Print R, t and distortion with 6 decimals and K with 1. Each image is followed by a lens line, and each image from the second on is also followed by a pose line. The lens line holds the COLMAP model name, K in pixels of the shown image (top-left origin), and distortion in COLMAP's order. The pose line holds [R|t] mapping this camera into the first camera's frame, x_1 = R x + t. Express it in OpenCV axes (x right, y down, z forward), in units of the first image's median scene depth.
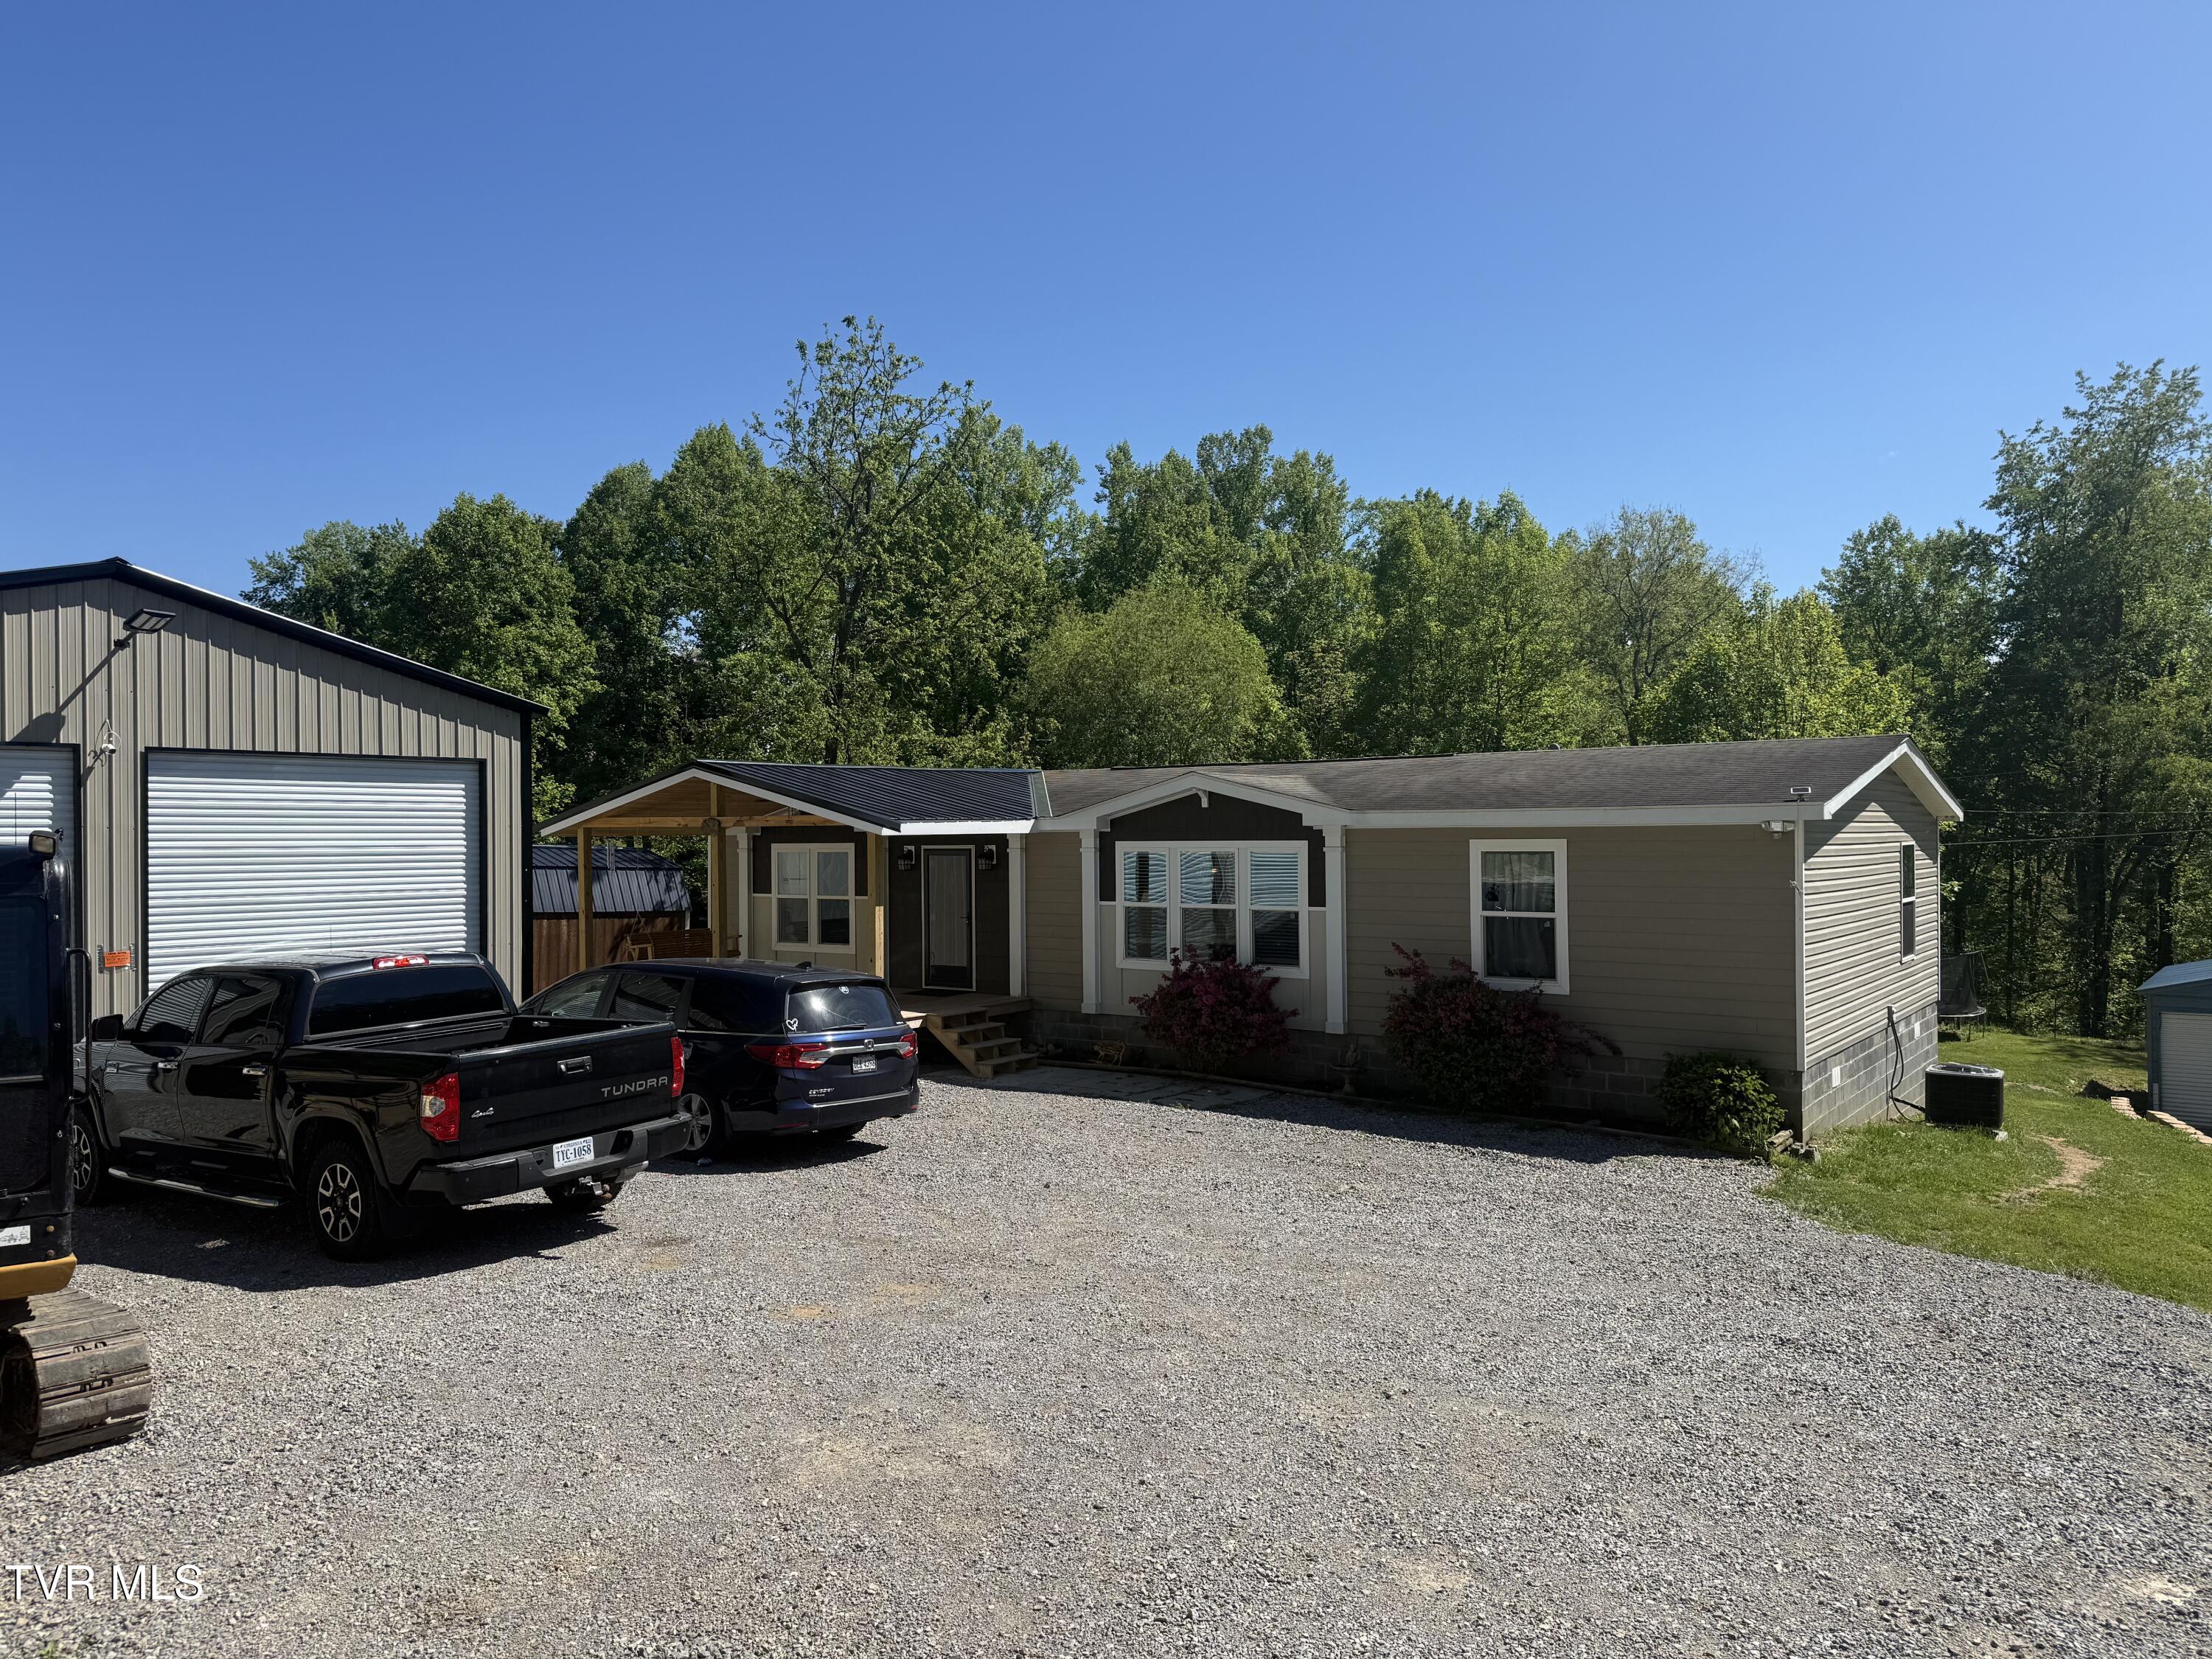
lens RADIAL K [[1548.5, 0, 1111.3], [0, 1548.5, 826.4], [0, 0, 1]] dist [0.091704, -0.111195]
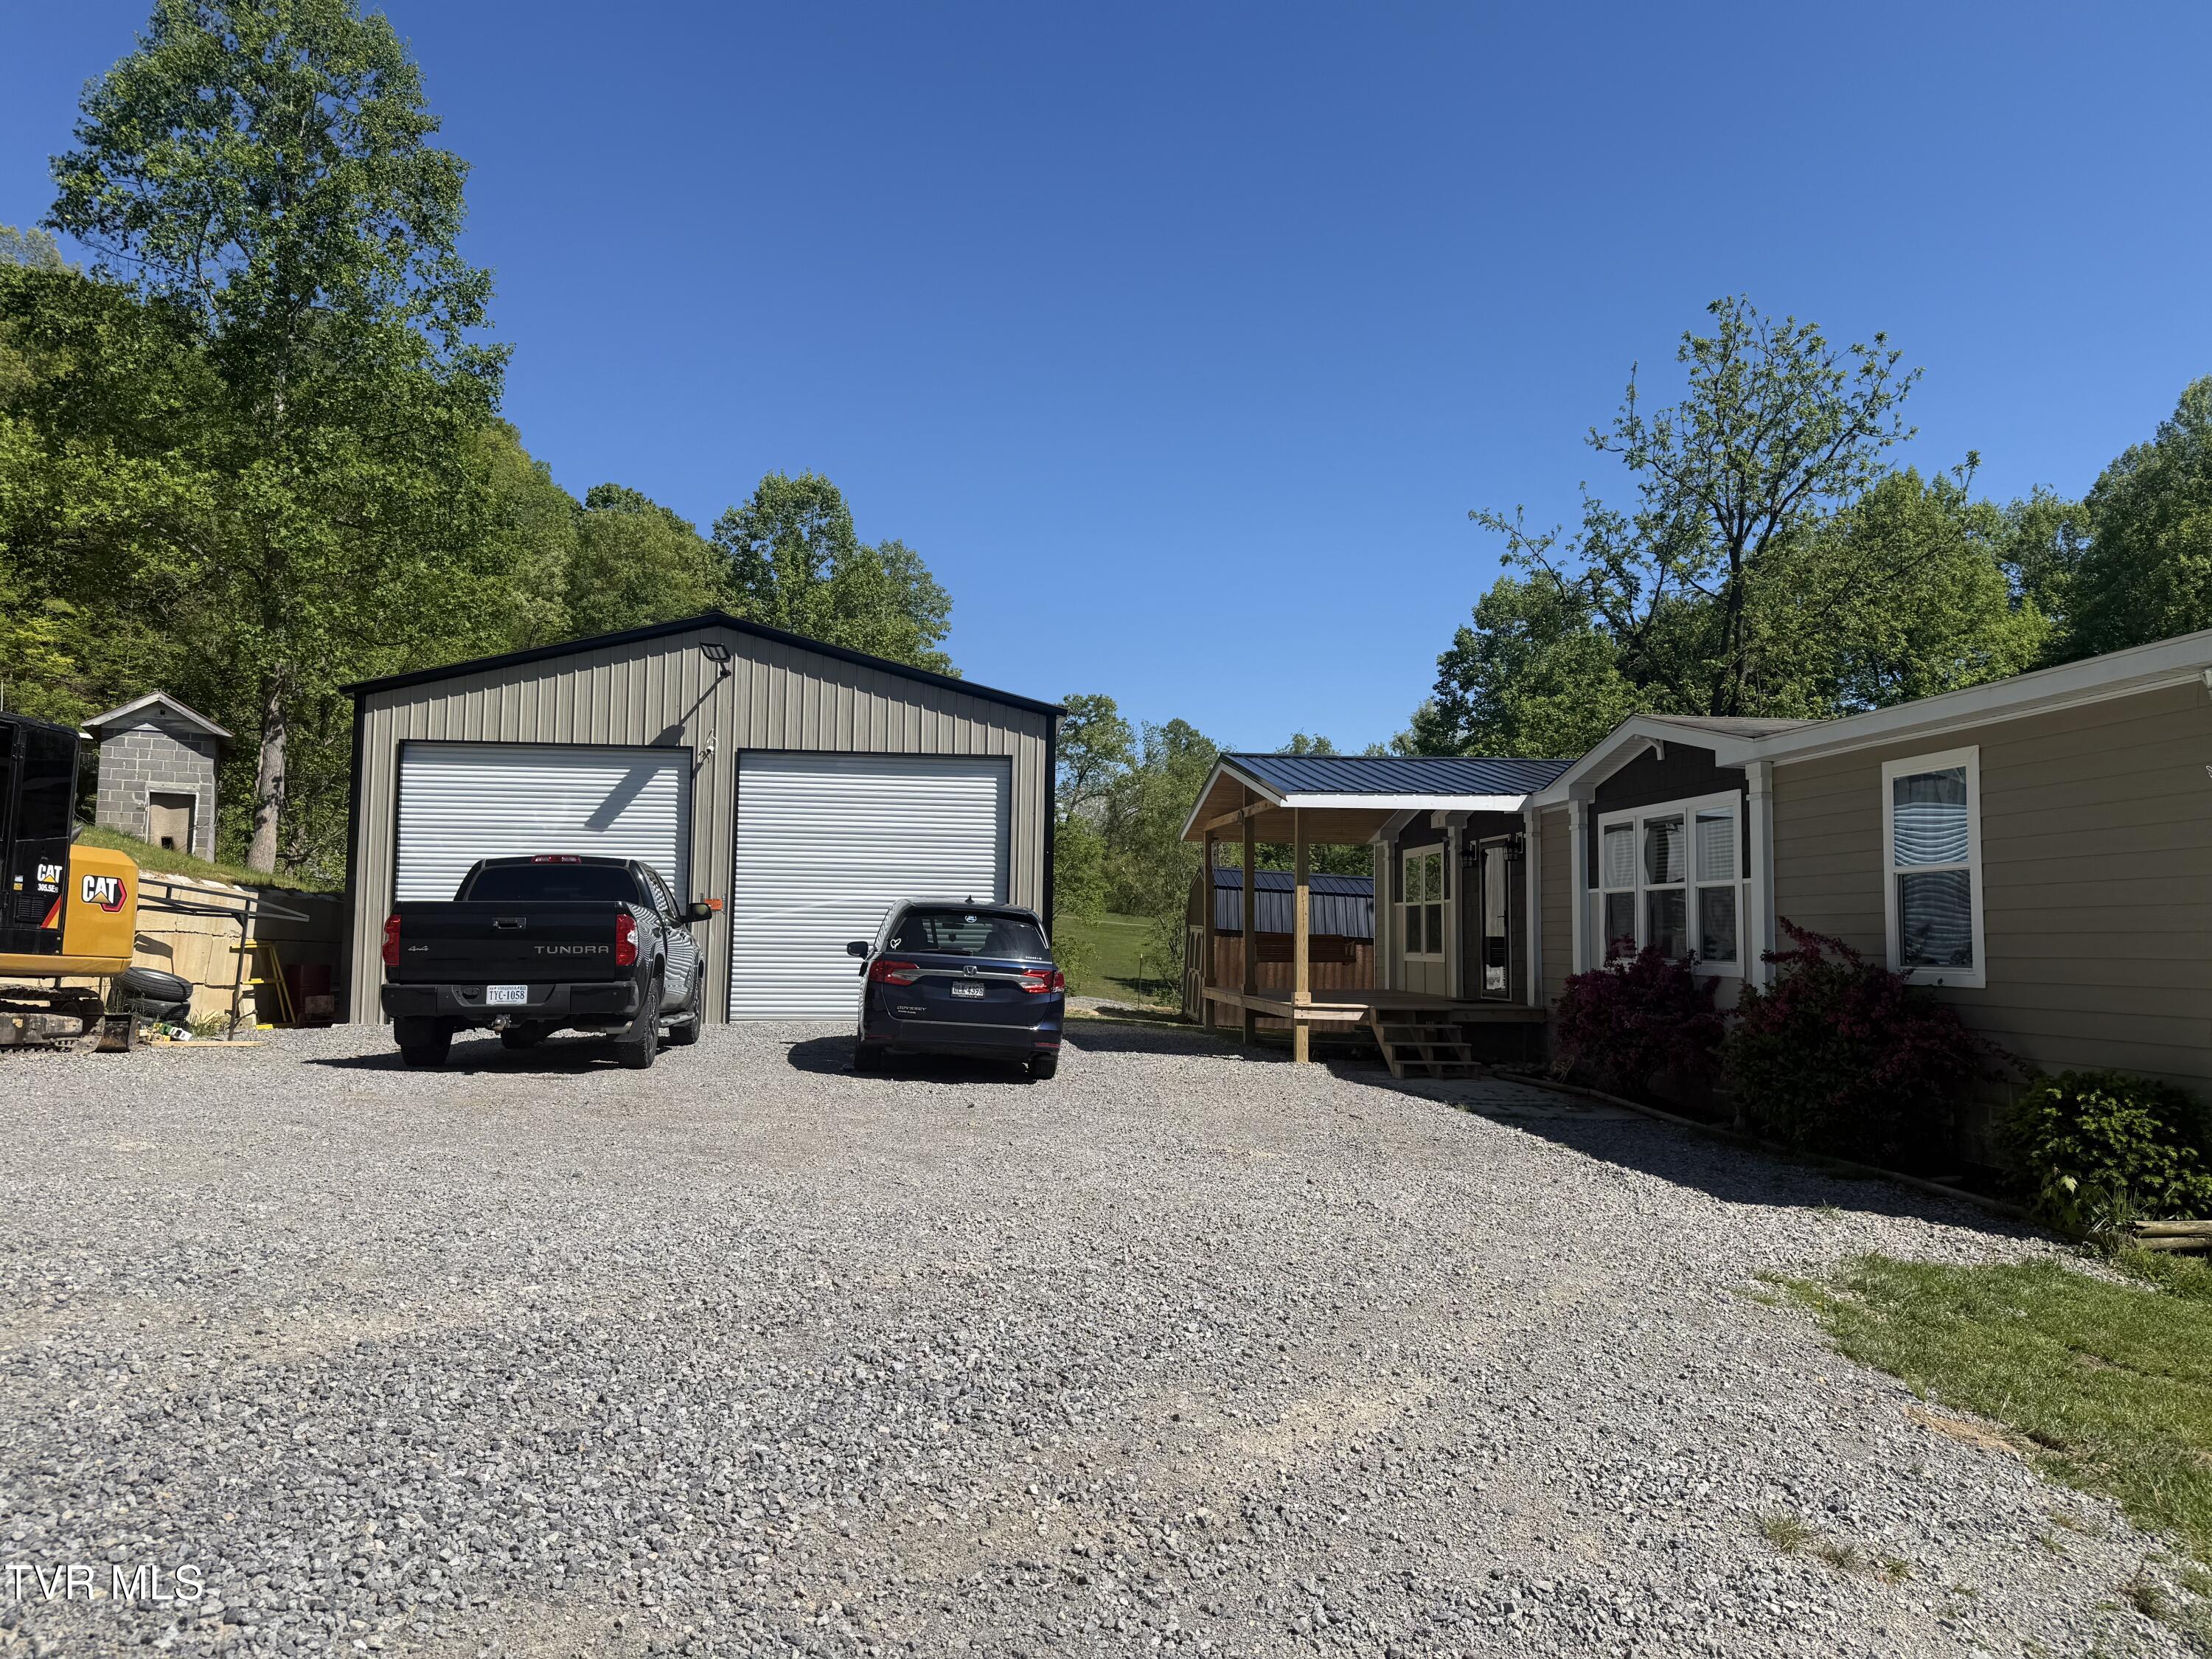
lens RADIAL K [[1548.5, 0, 1107.5], [0, 1548.5, 826.8], [0, 0, 1]] dist [0.091704, -0.111195]
pose [[0.684786, -0.036833, -0.727812, 0.541249], [-0.014200, 0.997858, -0.063860, 0.092159], [0.728605, 0.054065, 0.682796, 0.309083]]
